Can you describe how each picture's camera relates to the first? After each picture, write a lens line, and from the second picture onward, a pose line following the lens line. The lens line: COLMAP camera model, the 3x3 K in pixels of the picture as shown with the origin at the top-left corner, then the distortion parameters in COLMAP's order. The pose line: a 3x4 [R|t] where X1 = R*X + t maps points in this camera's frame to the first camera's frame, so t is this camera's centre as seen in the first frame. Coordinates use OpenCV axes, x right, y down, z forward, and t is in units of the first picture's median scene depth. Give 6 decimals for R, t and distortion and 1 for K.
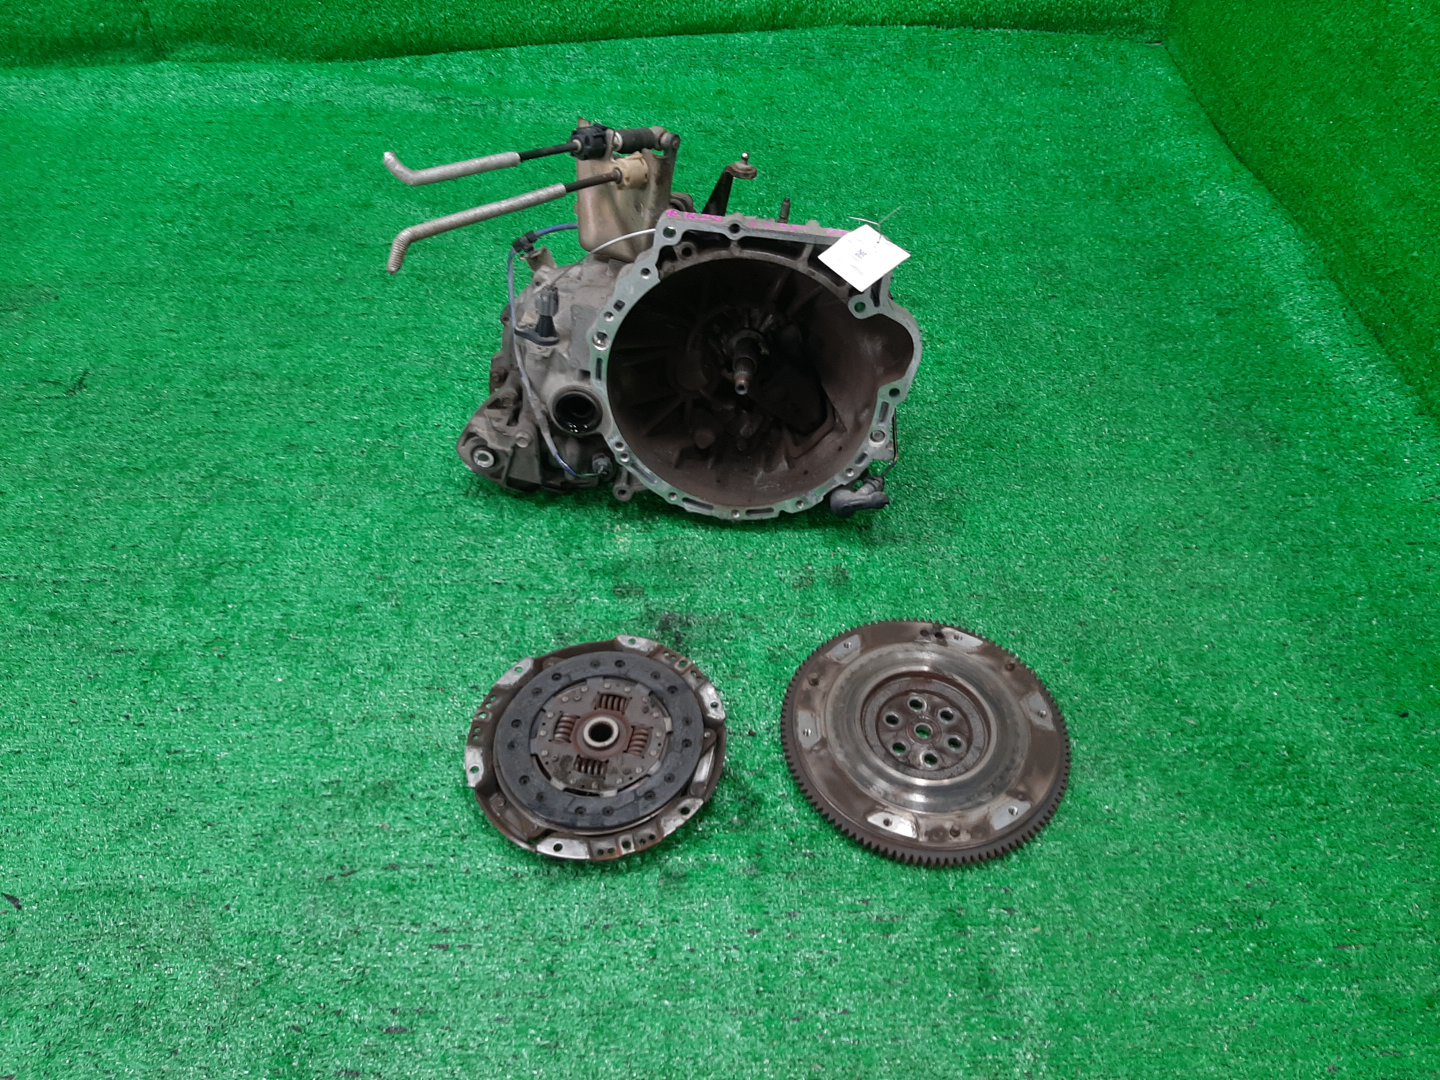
lens RADIAL K [[1093.5, 0, 732.6], [0, 1093.5, 558.4], [0, 0, 1]] dist [0.082982, -0.141564]
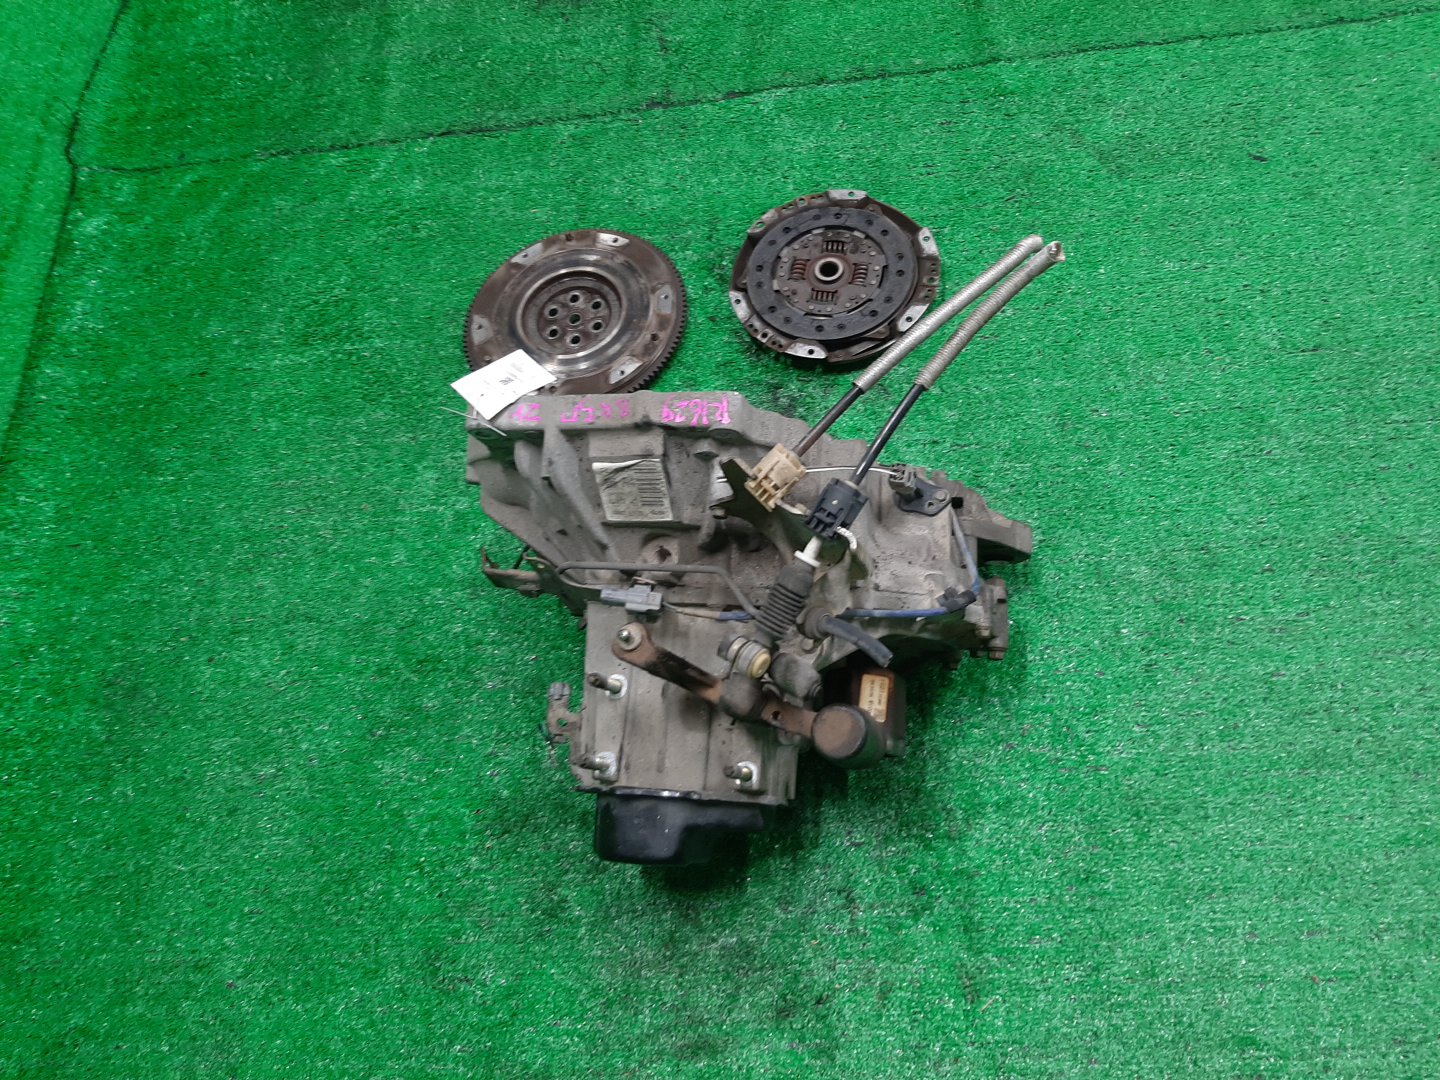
lens RADIAL K [[1093.5, 0, 732.6], [0, 1093.5, 558.4], [0, 0, 1]] dist [0.082982, -0.141564]
pose [[-0.990674, 0.039981, 0.130259, -0.159274], [0.106069, -0.373791, 0.921428, -1.100725], [0.085530, 0.926651, 0.366065, 0.830815]]
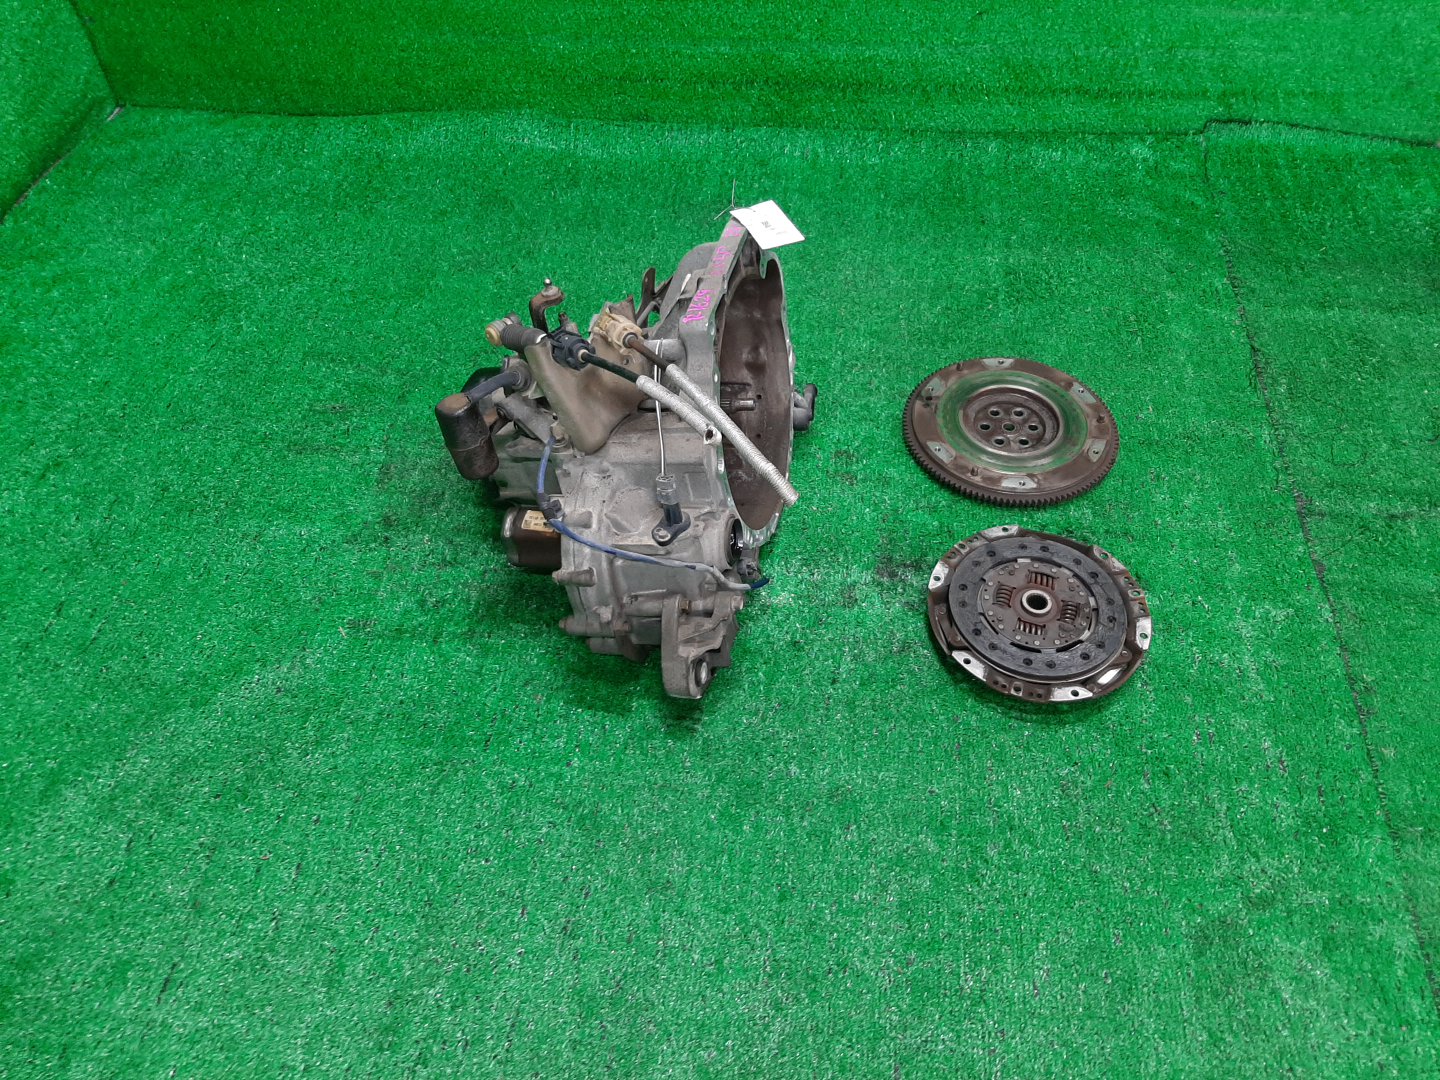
lens RADIAL K [[1093.5, 0, 732.6], [0, 1093.5, 558.4], [0, 0, 1]] dist [0.082982, -0.141564]
pose [[0.141843, -0.773949, 0.617157, -0.862526], [0.739370, 0.497381, 0.453811, -0.649003], [-0.658189, 0.391937, 0.642785, 0.423981]]
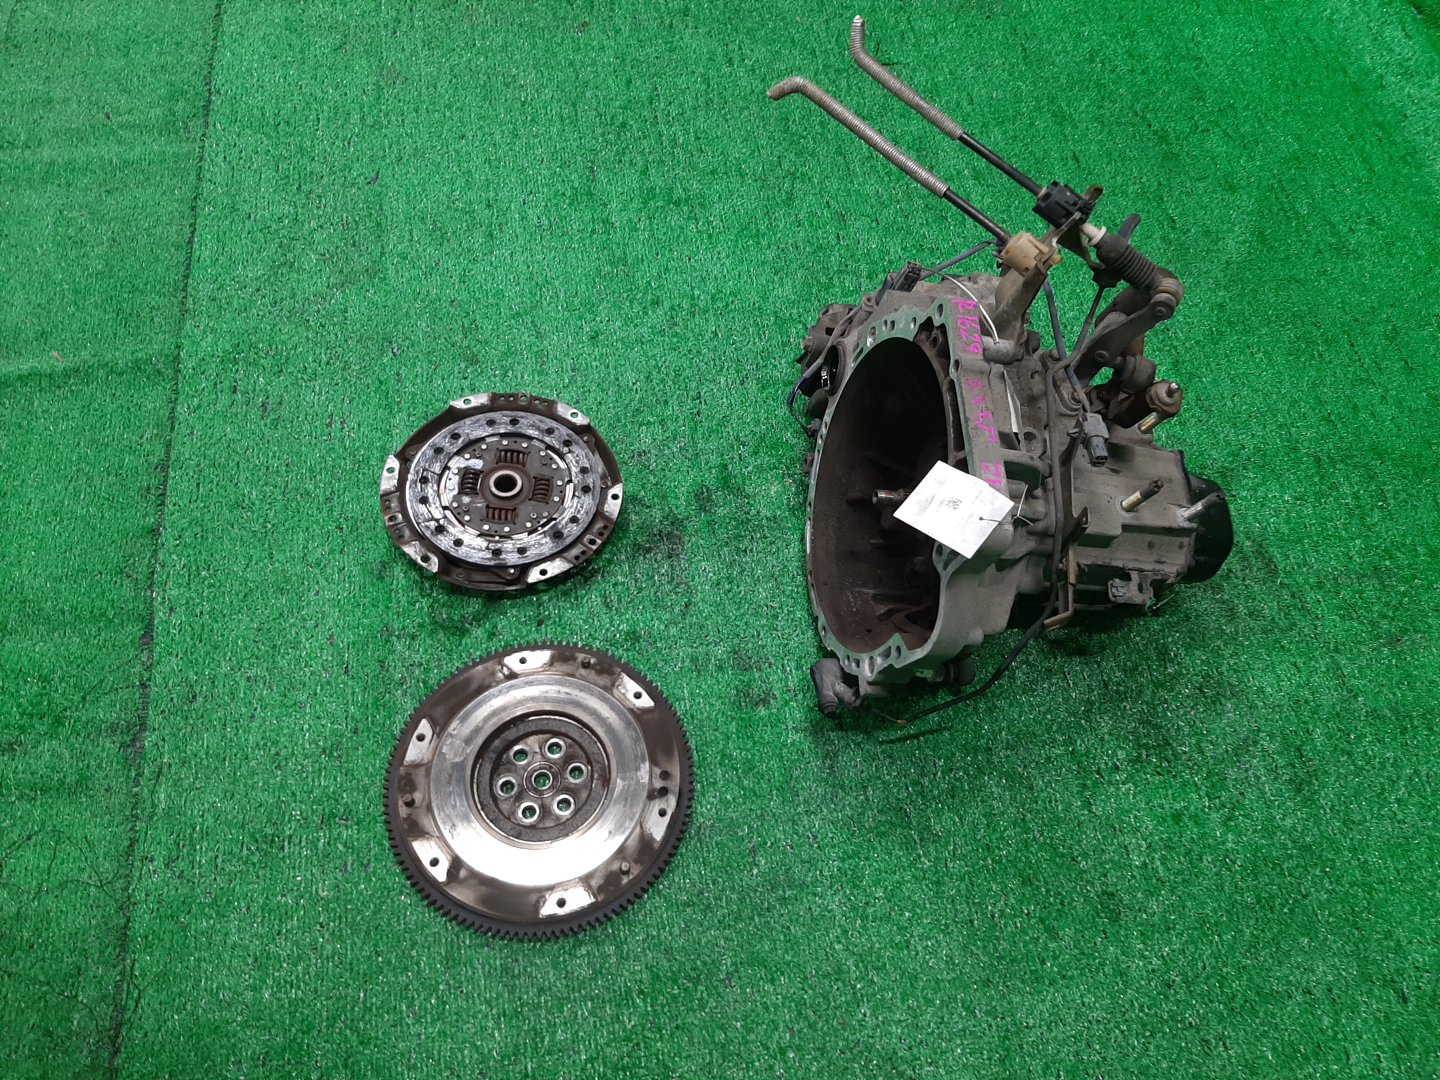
lens RADIAL K [[1115.2, 0, 720.0], [0, 1115.2, 540.0], [0, 0, 1]] dist [0.118214, -0.209612]
pose [[0.129688, 0.848673, -0.512772, 0.524239], [-0.785615, 0.403466, 0.469068, -0.507183], [0.604971, 0.342009, 0.719055, 0.340202]]
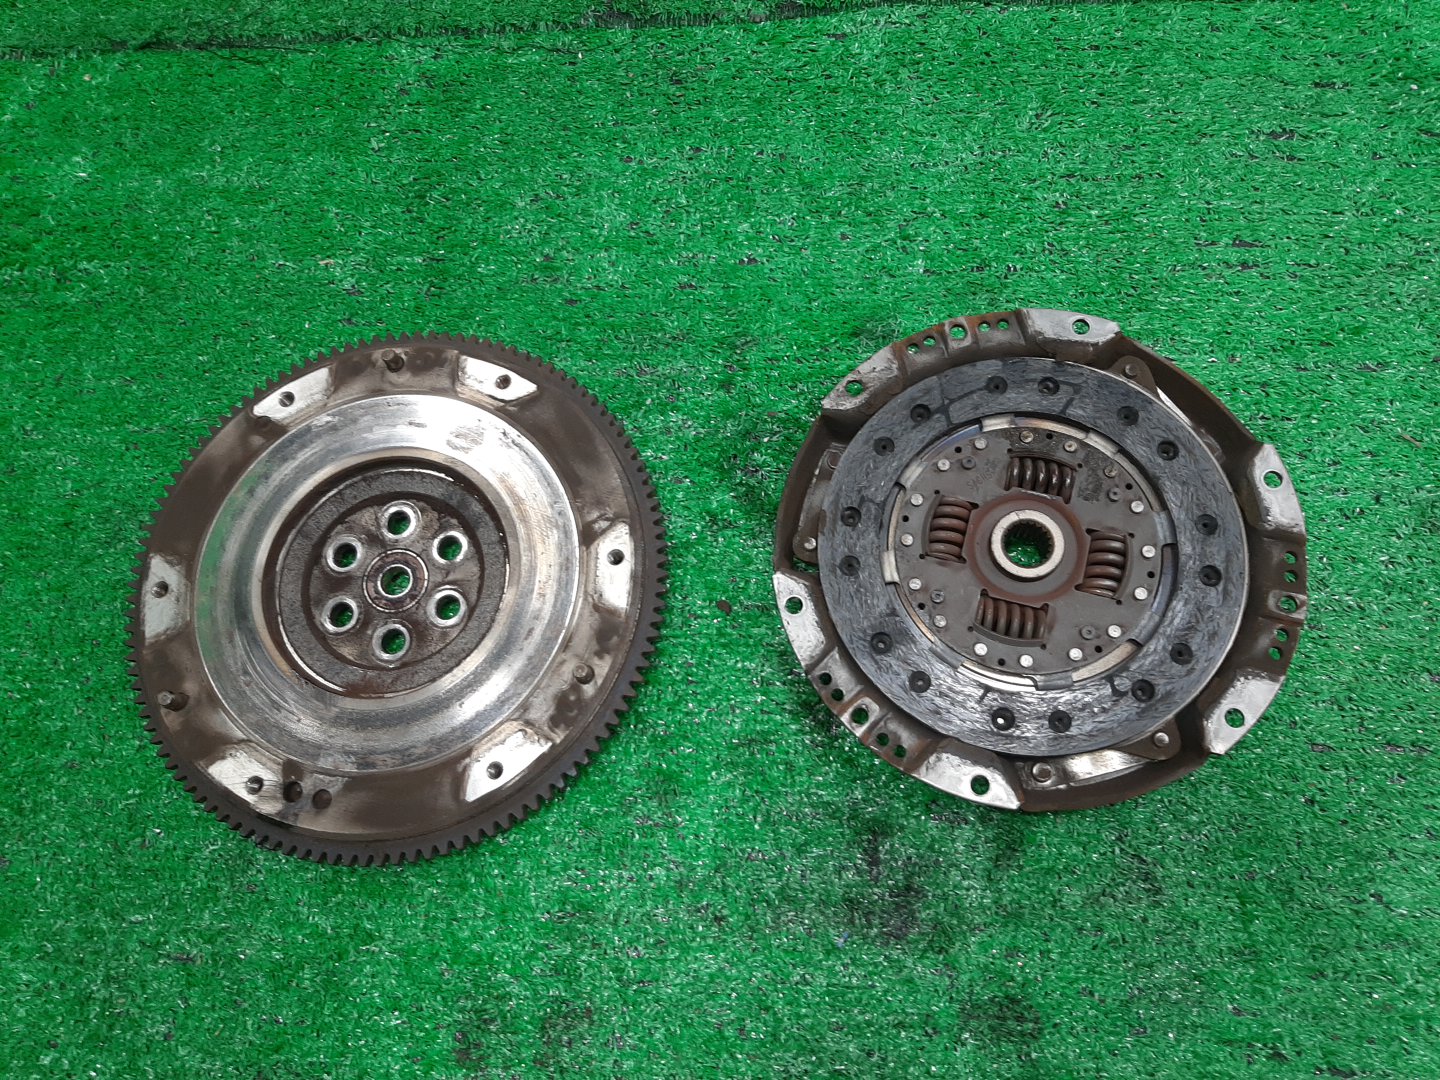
lens RADIAL K [[1093.5, 0, 732.6], [0, 1093.5, 558.4], [0, 0, 1]] dist [0.082982, -0.141564]
pose [[-0.995792, -0.034960, 0.084714, -0.030074], [0.090645, -0.511859, 0.854274, -0.275838], [0.013496, 0.858358, 0.512873, 0.742939]]
